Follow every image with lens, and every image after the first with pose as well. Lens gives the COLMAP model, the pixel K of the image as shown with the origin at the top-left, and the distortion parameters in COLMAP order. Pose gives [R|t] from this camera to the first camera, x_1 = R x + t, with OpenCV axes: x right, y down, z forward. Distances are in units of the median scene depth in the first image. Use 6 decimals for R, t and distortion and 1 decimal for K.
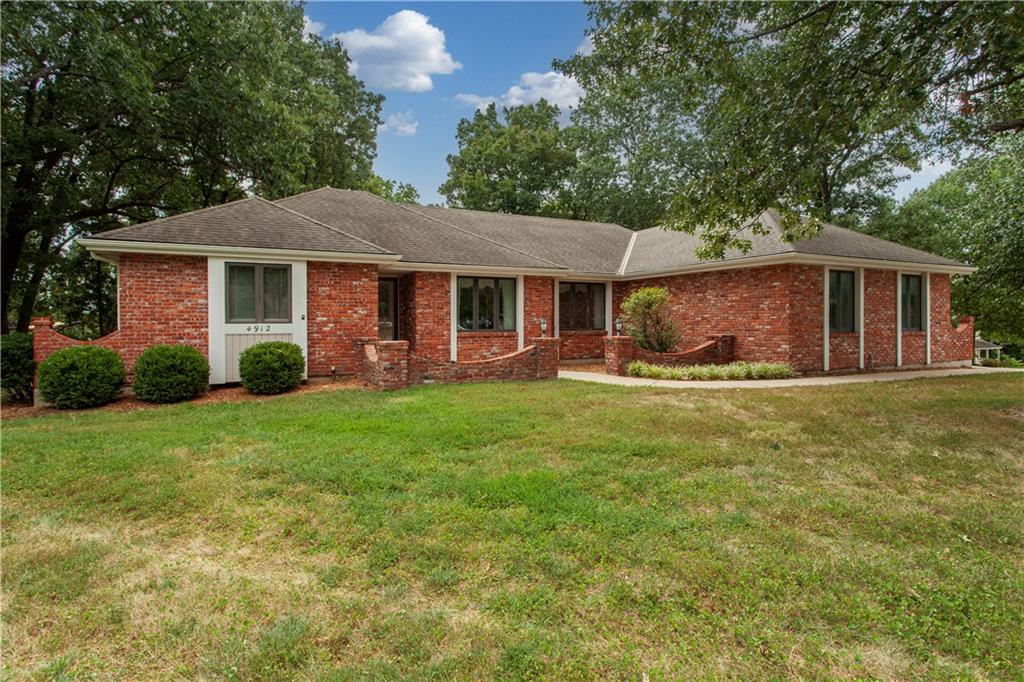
lens RADIAL K [[537.5, 0, 512.7], [0, 537.5, 335.2], [0, 0, 1]] dist [-0.013487, -0.000194]
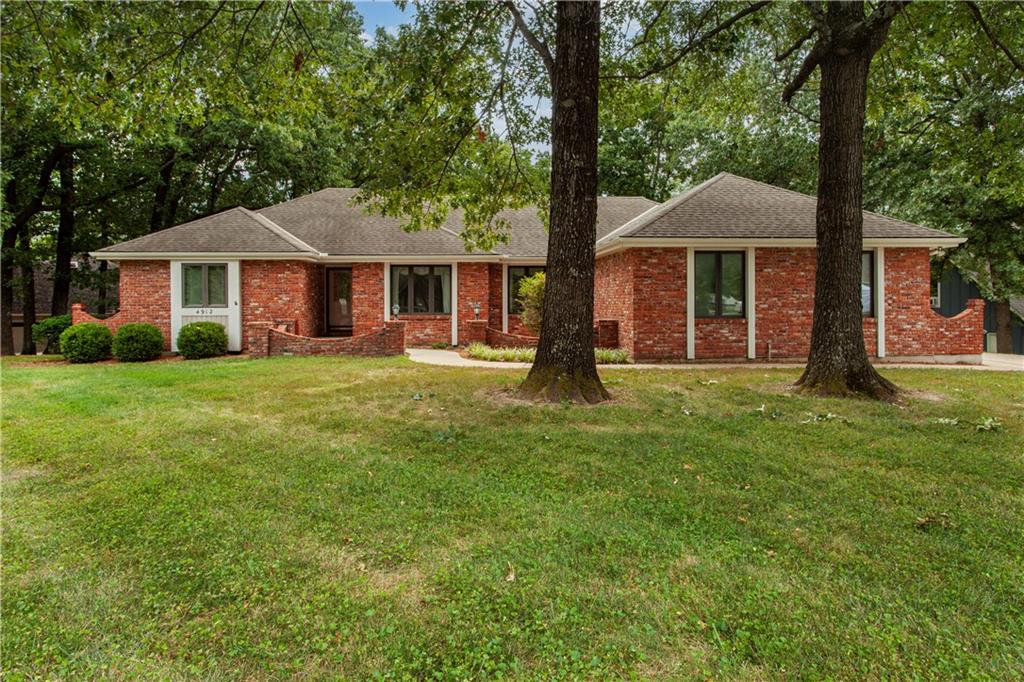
lens RADIAL K [[648.9, 0, 507.5], [0, 648.9, 308.2], [0, 0, 1]] dist [-0.011452, -0.000678]
pose [[0.923198, 0.002674, -0.384315, 0.753178], [-0.008015, 0.999892, -0.012296, -0.006318], [0.384240, 0.014432, 0.923120, -0.183425]]
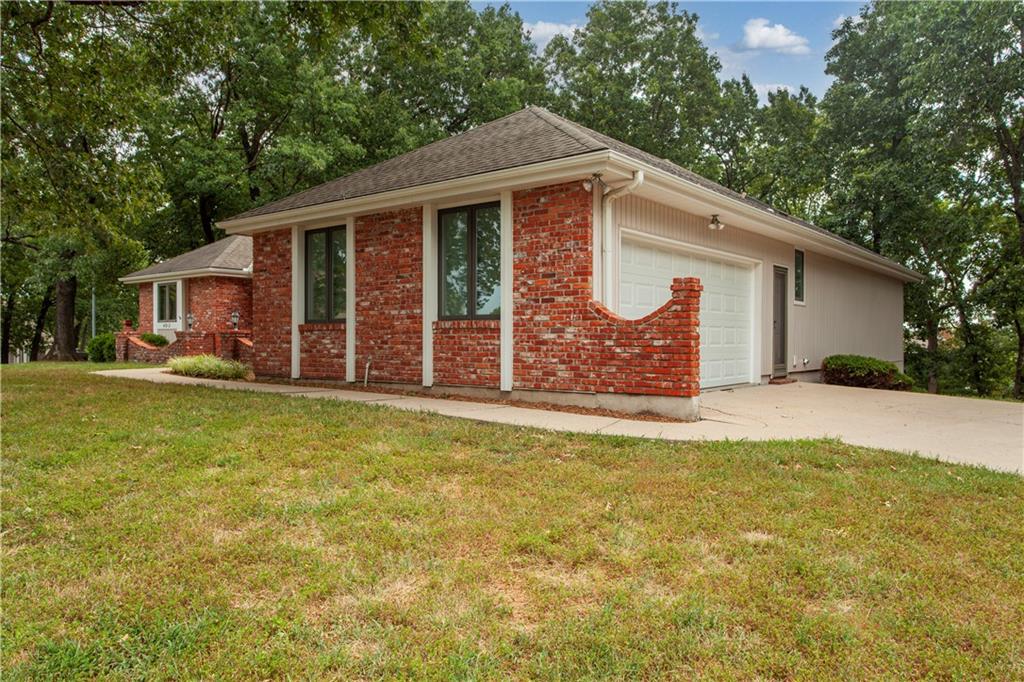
lens RADIAL K [[724.0, 0, 510.4], [0, 724.0, 341.9], [0, 0, 1]] dist [0.003719, 0.001012]
pose [[0.432225, 0.007184, -0.901737, 1.603391], [-0.024195, 0.999701, -0.003633, 0.016343], [0.901441, 0.023388, 0.432270, 0.878148]]
